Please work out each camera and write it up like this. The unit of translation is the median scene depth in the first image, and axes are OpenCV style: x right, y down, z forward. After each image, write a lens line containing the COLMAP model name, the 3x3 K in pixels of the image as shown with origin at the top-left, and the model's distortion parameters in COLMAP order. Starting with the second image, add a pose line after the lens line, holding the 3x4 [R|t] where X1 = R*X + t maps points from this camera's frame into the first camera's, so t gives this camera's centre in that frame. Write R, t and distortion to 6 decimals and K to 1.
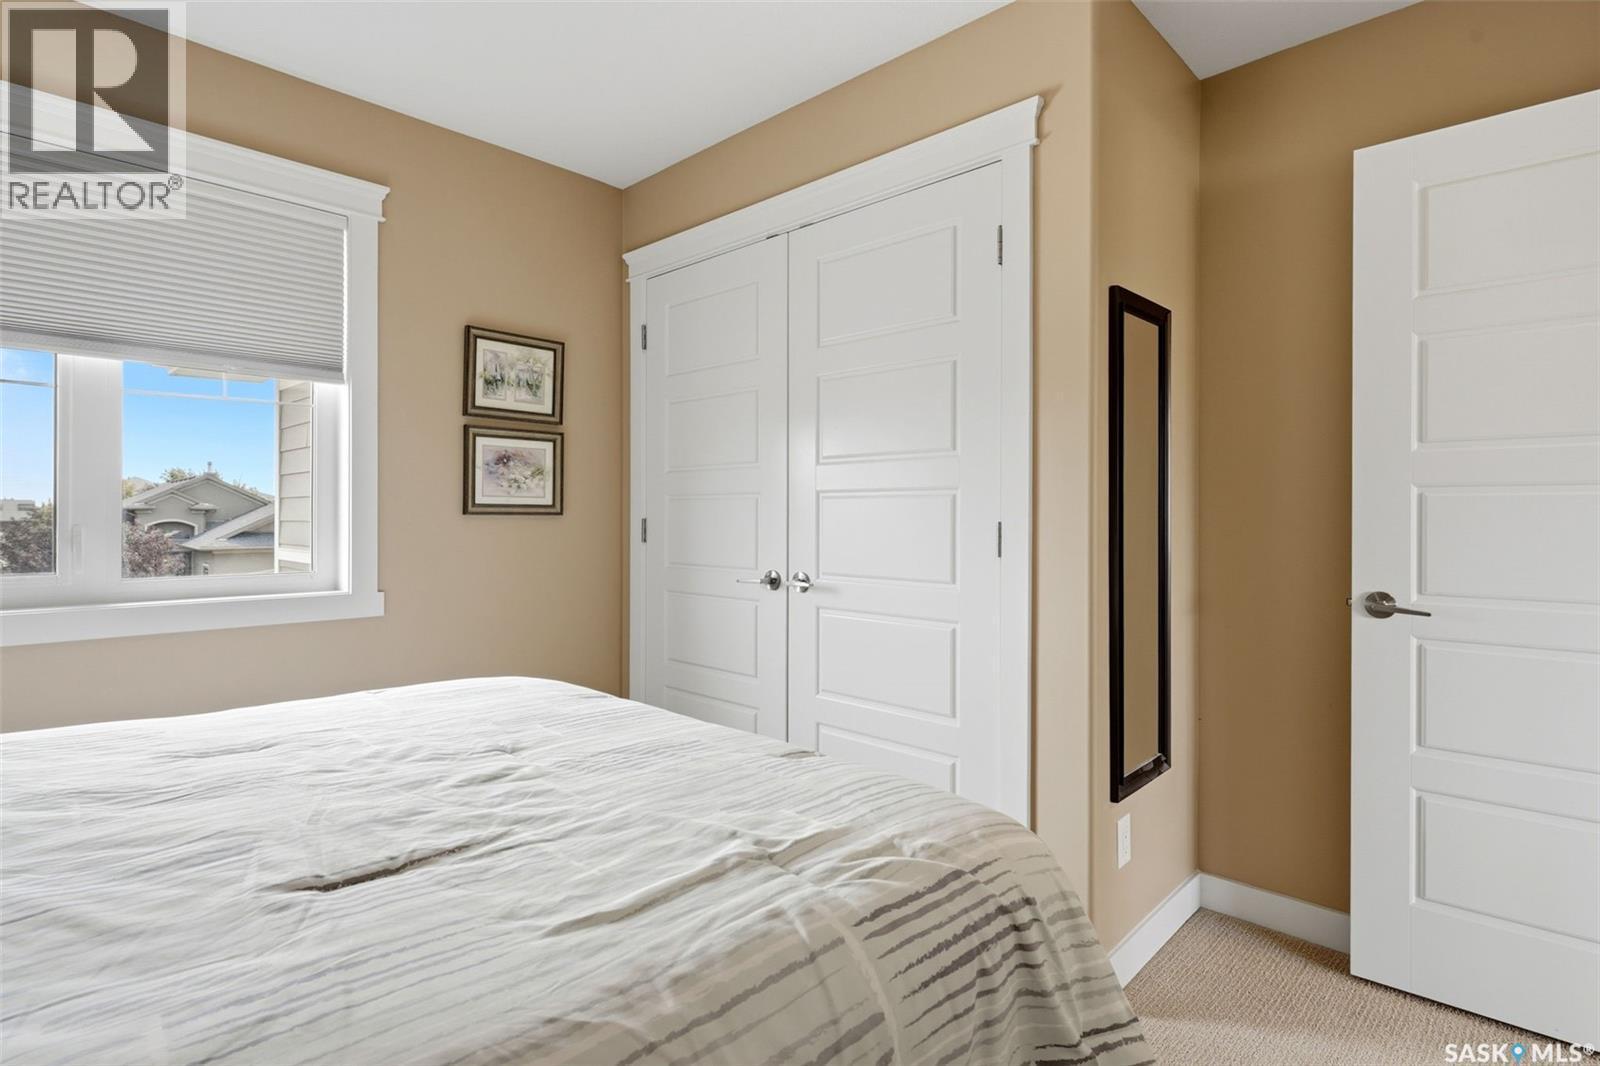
lens RADIAL K [[900.6, 0, 790.2], [0, 900.6, 524.7], [0, 0, 1]] dist [-0.003076, -0.000983]
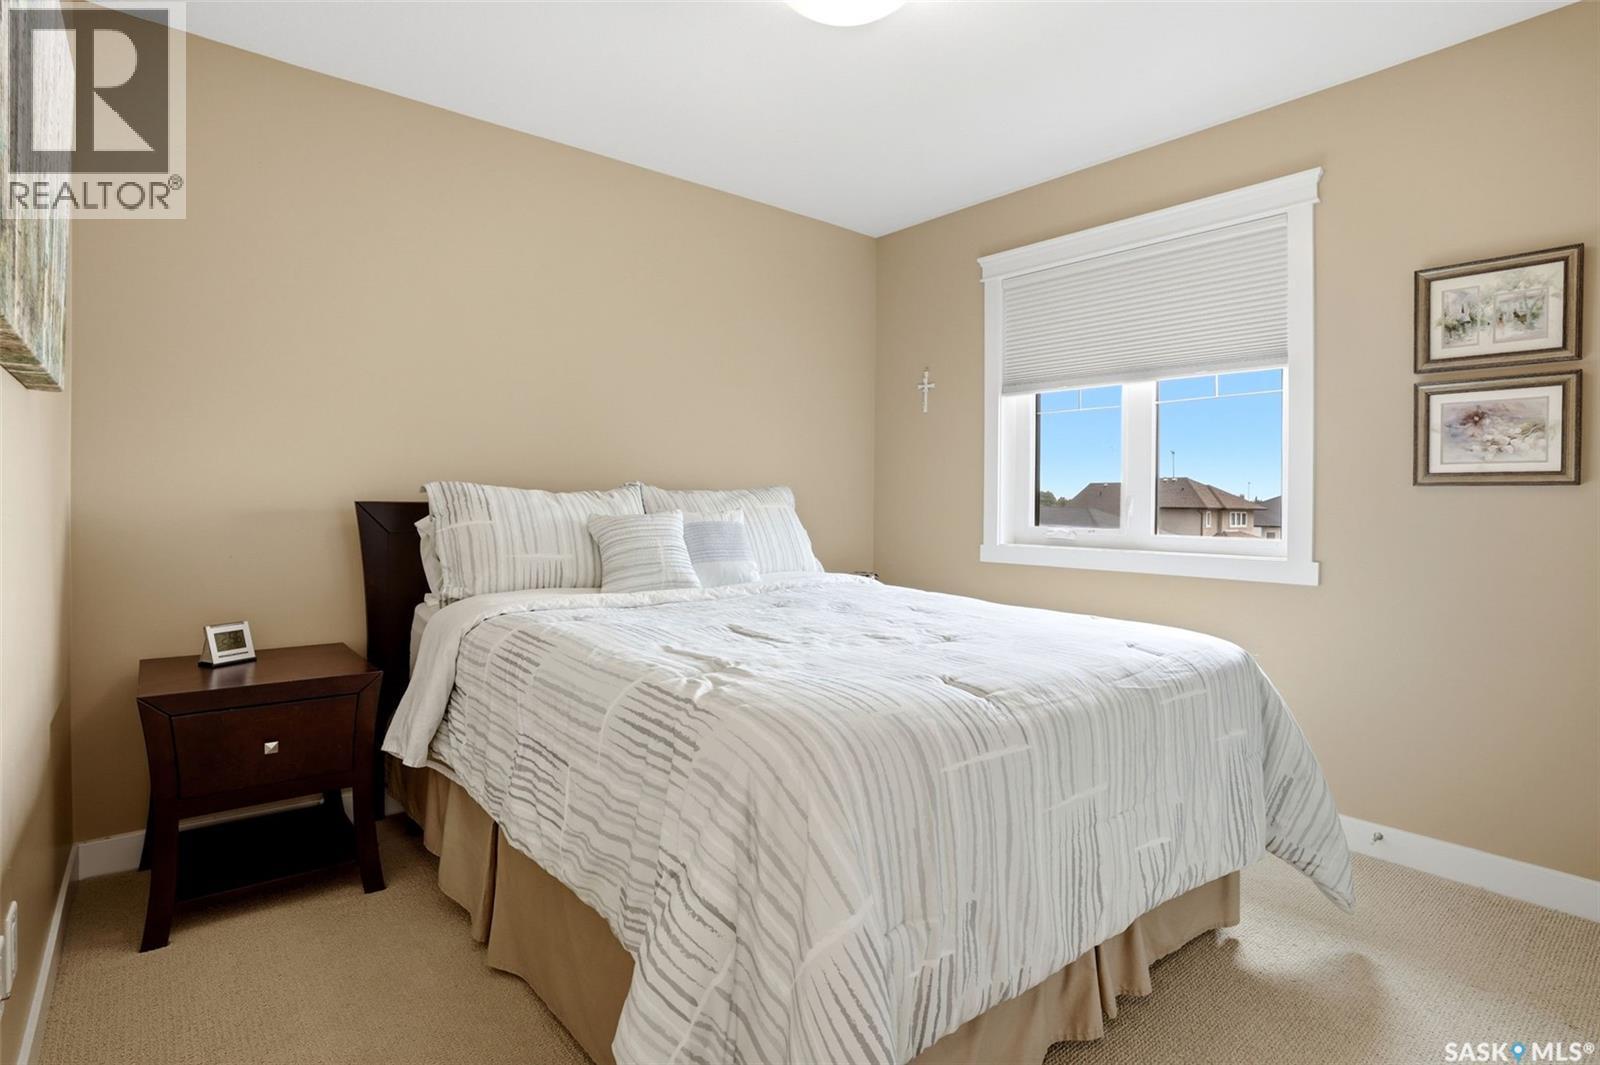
lens RADIAL K [[900.6, 0, 790.2], [0, 900.6, 524.2], [0, 0, 1]] dist [-0.003076, -0.000983]
pose [[-0.219307, 0.009152, -0.975613, 0.612175], [-0.030605, 0.999399, 0.016255, 0.029797], [0.975176, 0.033424, -0.218895, 0.576156]]
